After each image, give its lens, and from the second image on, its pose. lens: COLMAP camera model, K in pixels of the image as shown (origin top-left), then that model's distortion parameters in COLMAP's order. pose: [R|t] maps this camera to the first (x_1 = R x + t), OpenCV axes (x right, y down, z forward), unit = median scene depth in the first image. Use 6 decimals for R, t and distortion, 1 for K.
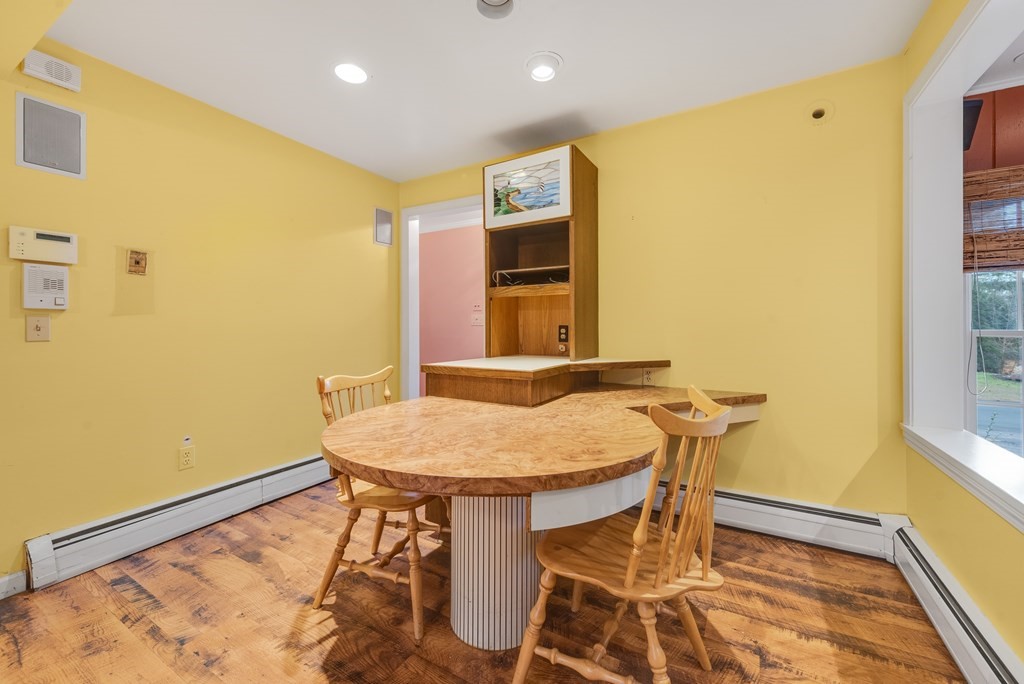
lens RADIAL K [[404.7, 0, 511.6], [0, 404.7, 328.0], [0, 0, 1]] dist [0.013062, -0.000235]
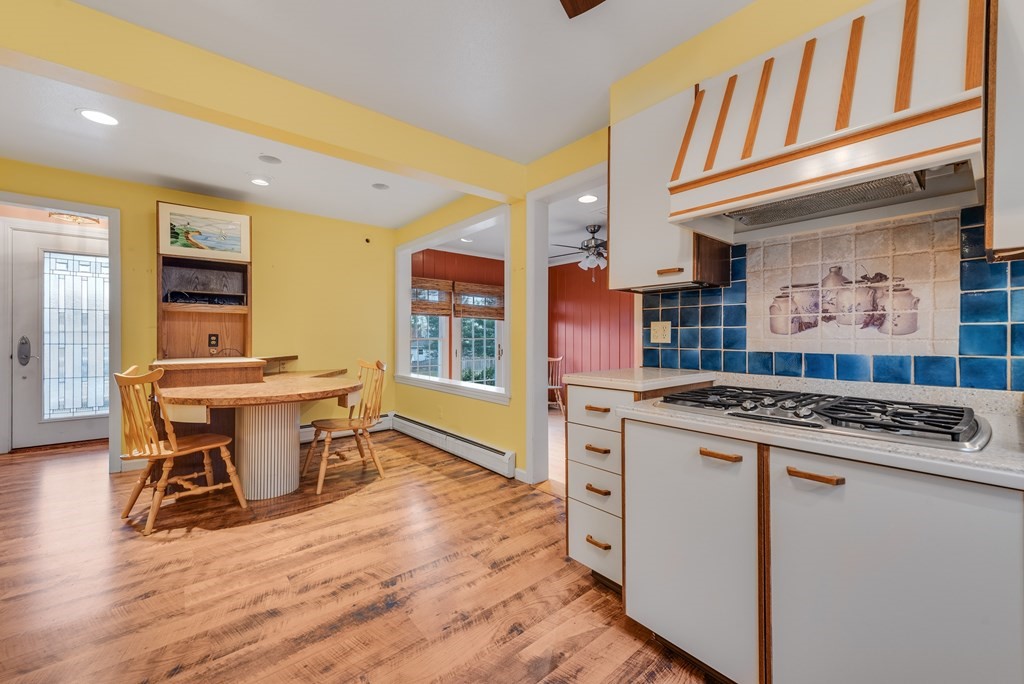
lens RADIAL K [[404.7, 0, 513.5], [0, 404.7, 338.5], [0, 0, 1]] dist [0.013062, -0.000235]
pose [[0.339268, -0.000050, 0.940690, -0.877152], [-0.000748, 1.000000, 0.000323, 0.007322], [-0.940690, -0.000813, 0.339268, -0.415304]]
